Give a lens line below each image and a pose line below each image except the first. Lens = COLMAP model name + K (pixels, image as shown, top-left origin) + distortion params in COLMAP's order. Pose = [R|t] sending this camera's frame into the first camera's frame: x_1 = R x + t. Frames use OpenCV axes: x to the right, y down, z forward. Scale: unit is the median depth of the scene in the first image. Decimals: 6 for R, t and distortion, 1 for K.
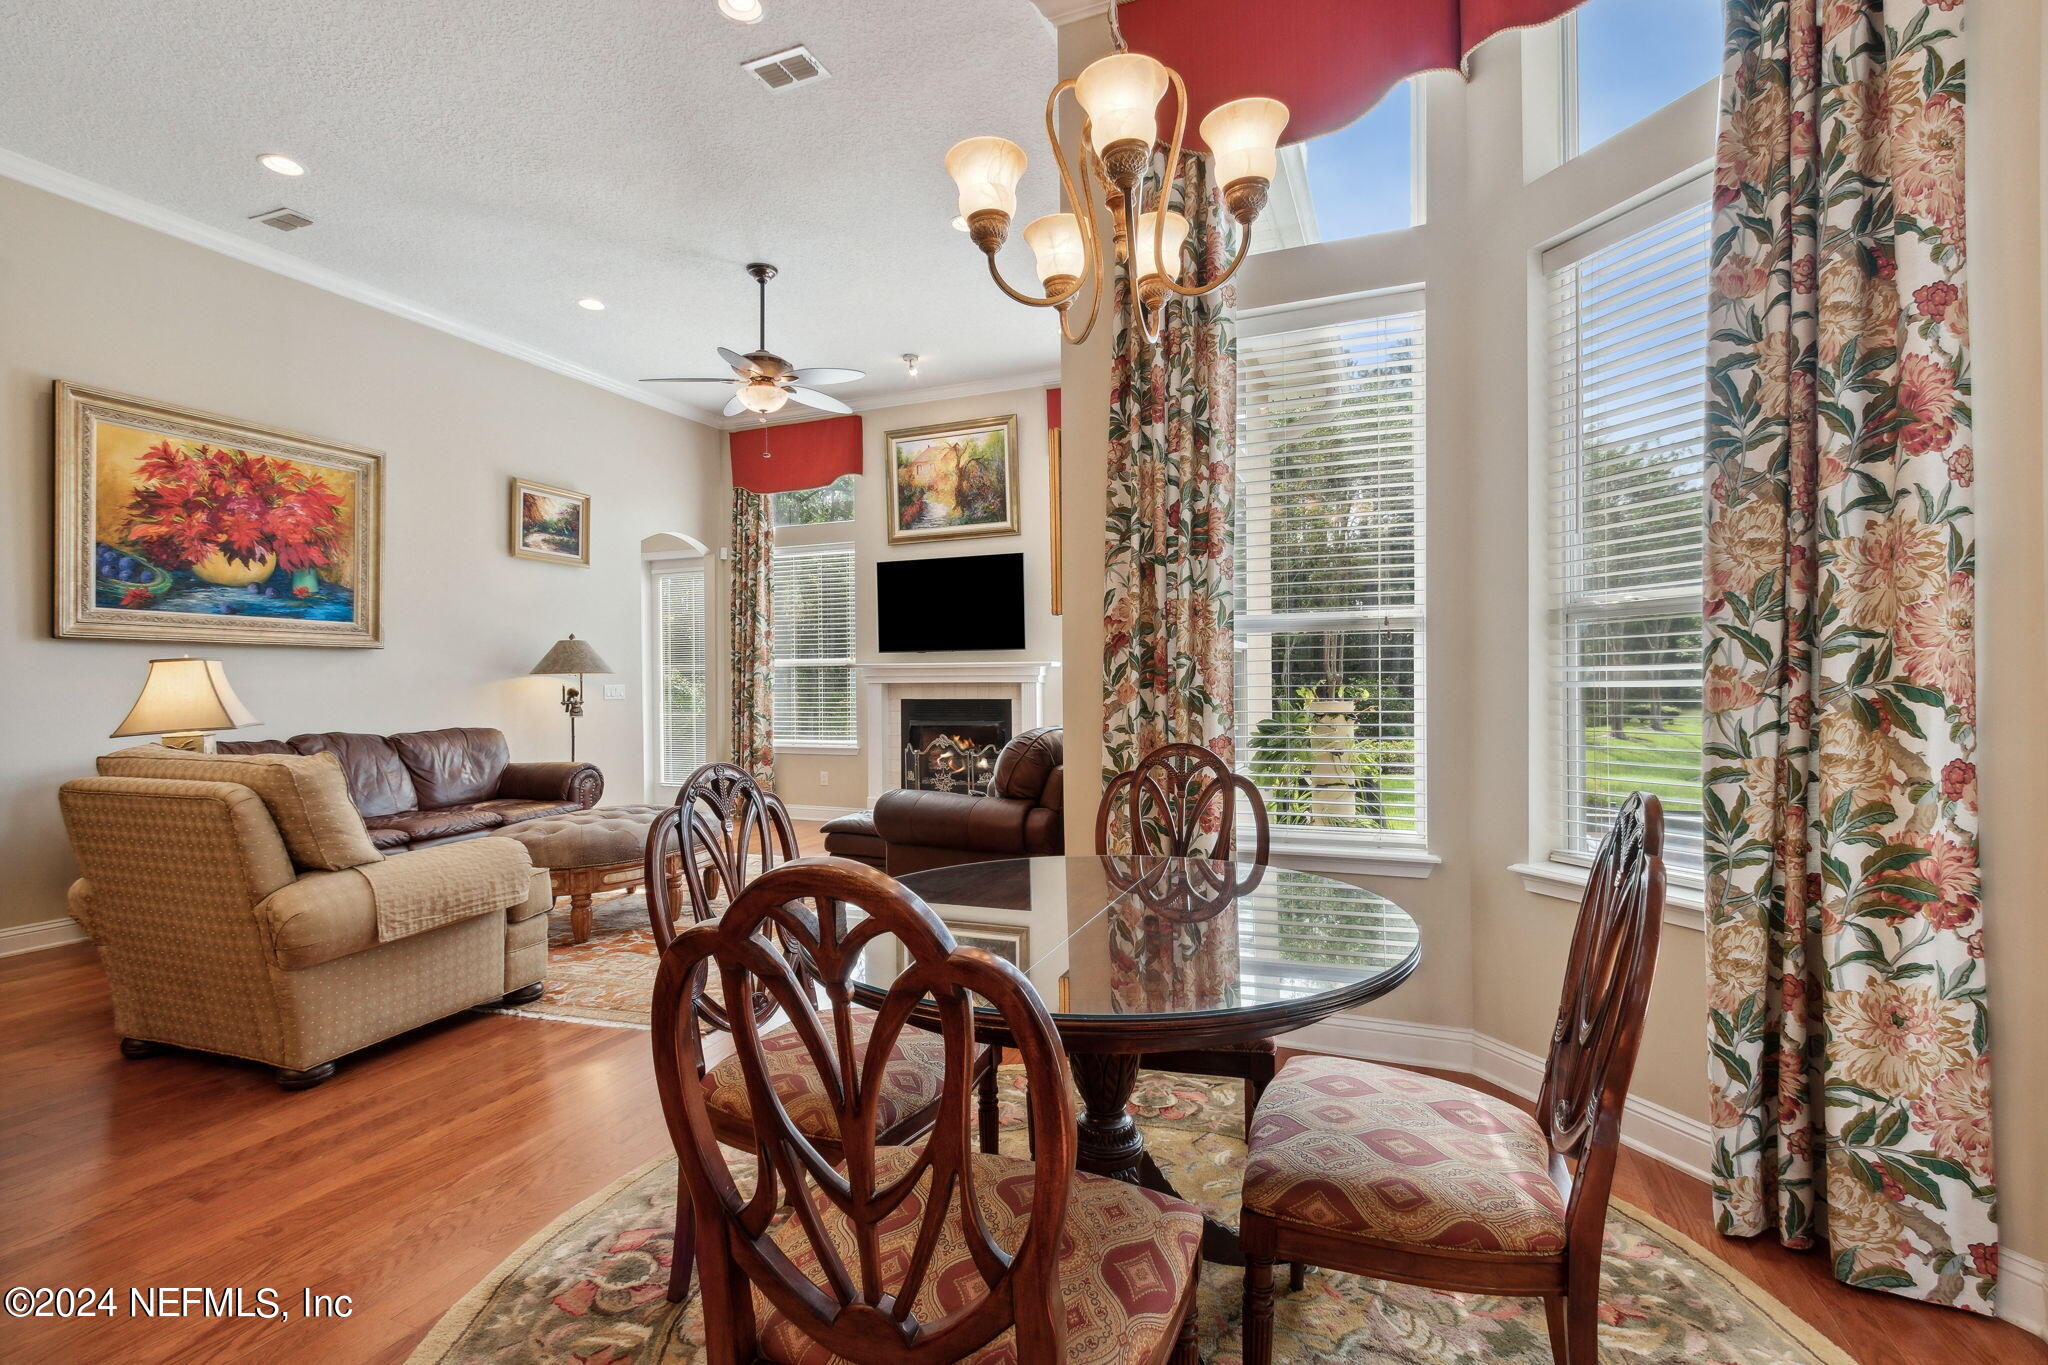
lens RADIAL K [[948.1, 0, 1029.7], [0, 948.1, 684.7], [0, 0, 1]] dist [0.003982, -0.001233]
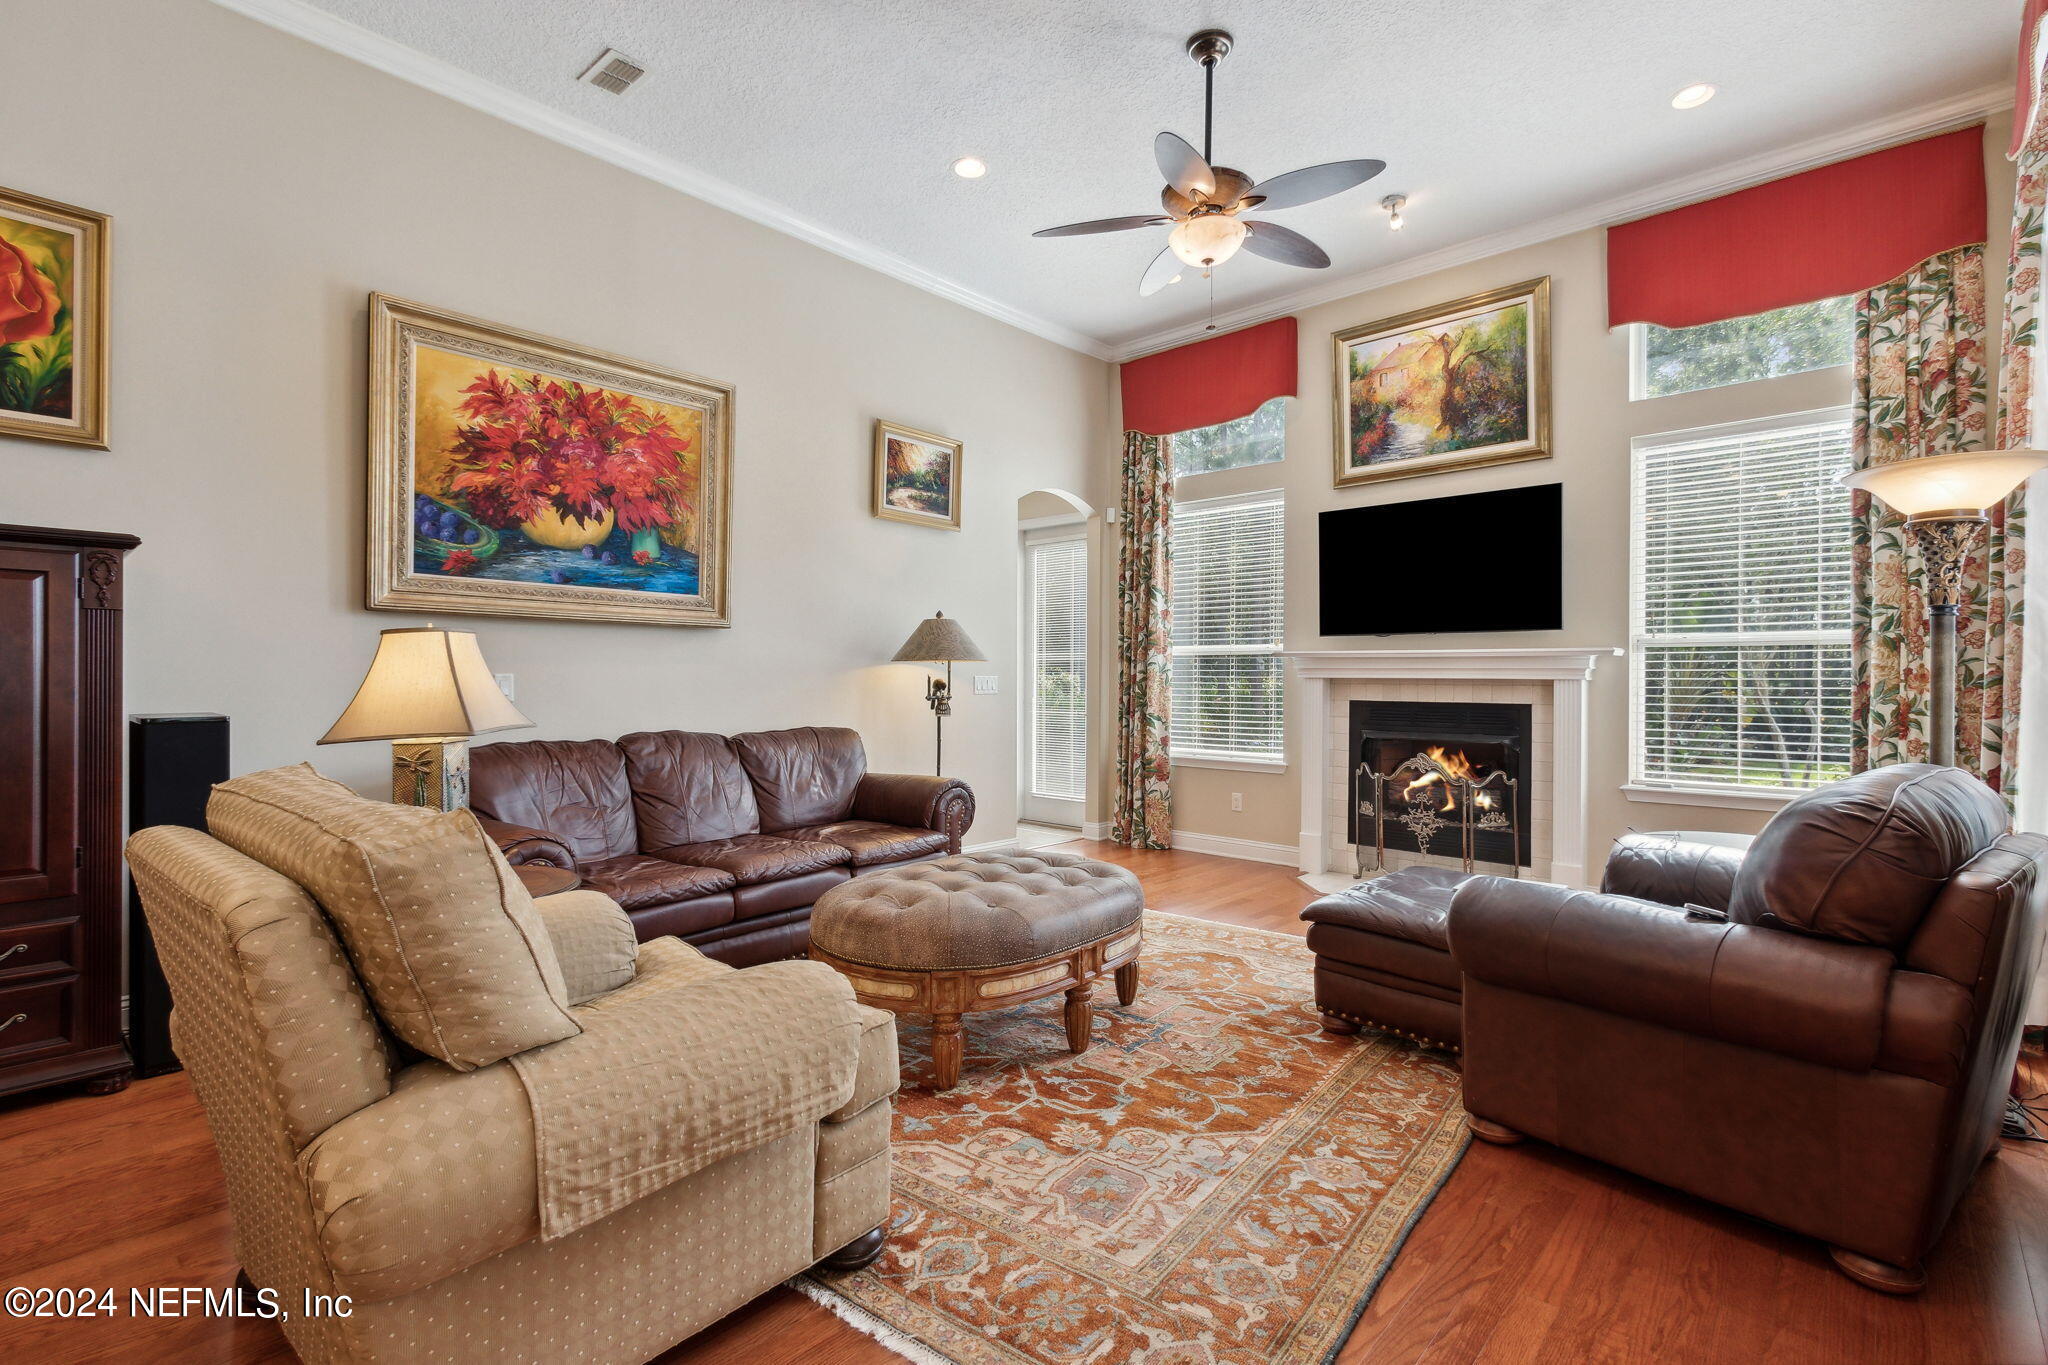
lens RADIAL K [[948.1, 0, 1026.0], [0, 948.1, 678.7], [0, 0, 1]] dist [0.003982, -0.001233]
pose [[0.936243, 0.013388, -0.351098, -0.181531], [-0.013610, 0.999906, 0.001836, 0.000744], [0.351089, 0.003060, 0.936337, 0.377949]]
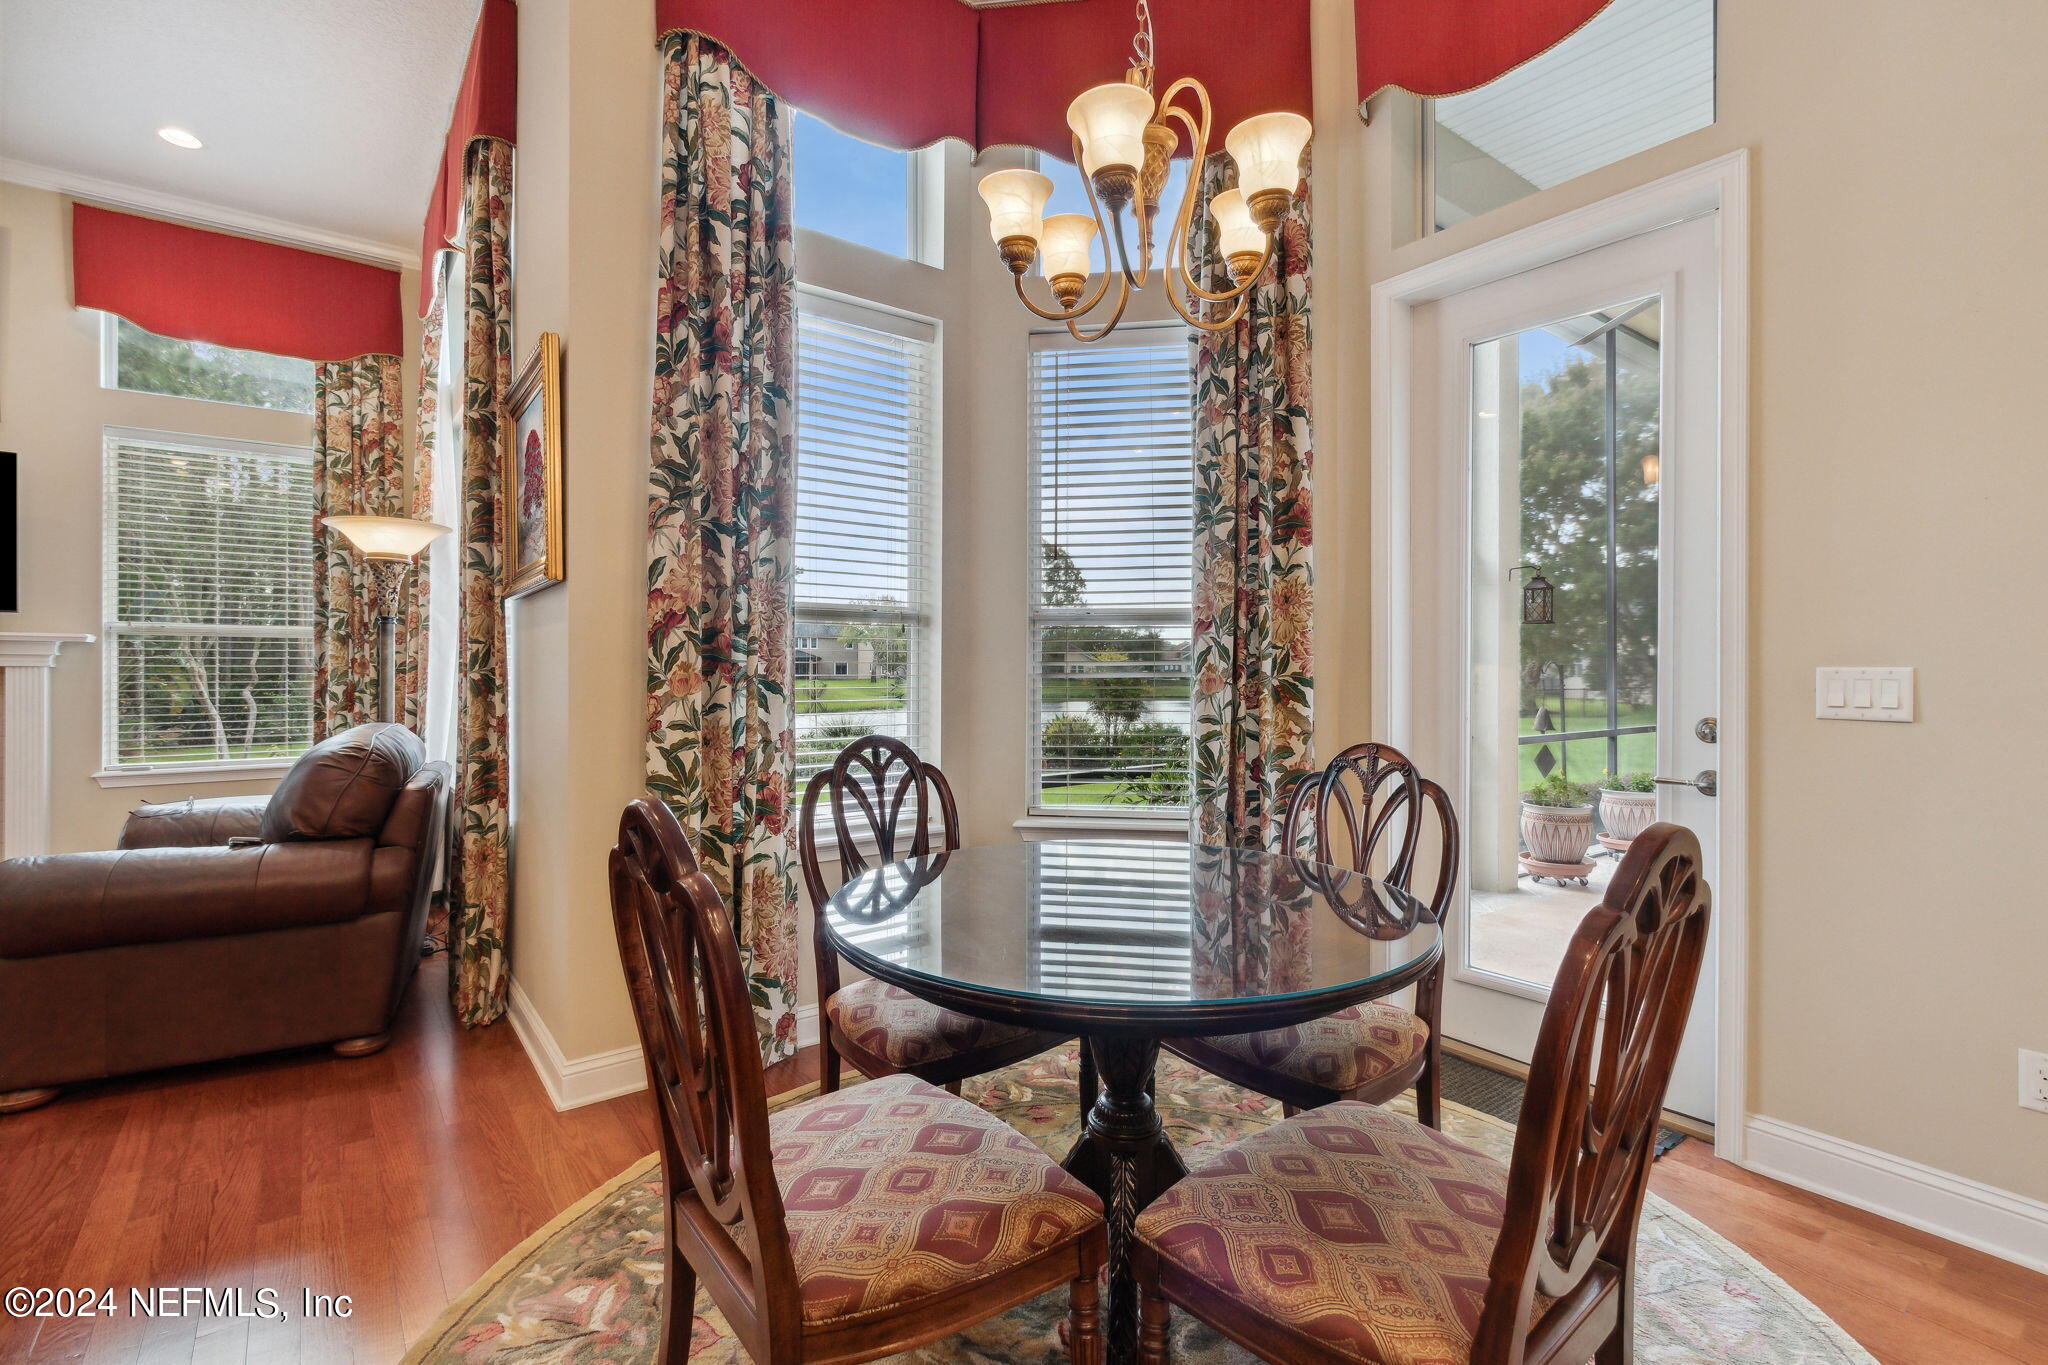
lens RADIAL K [[948.1, 0, 1037.7], [0, 948.1, 676.5], [0, 0, 1]] dist [0.003982, -0.001233]
pose [[0.509834, 0.006439, 0.860249, -0.291274], [-0.006107, 0.999974, -0.003866, 0.003164], [-0.860251, -0.003282, 0.509860, 0.188399]]
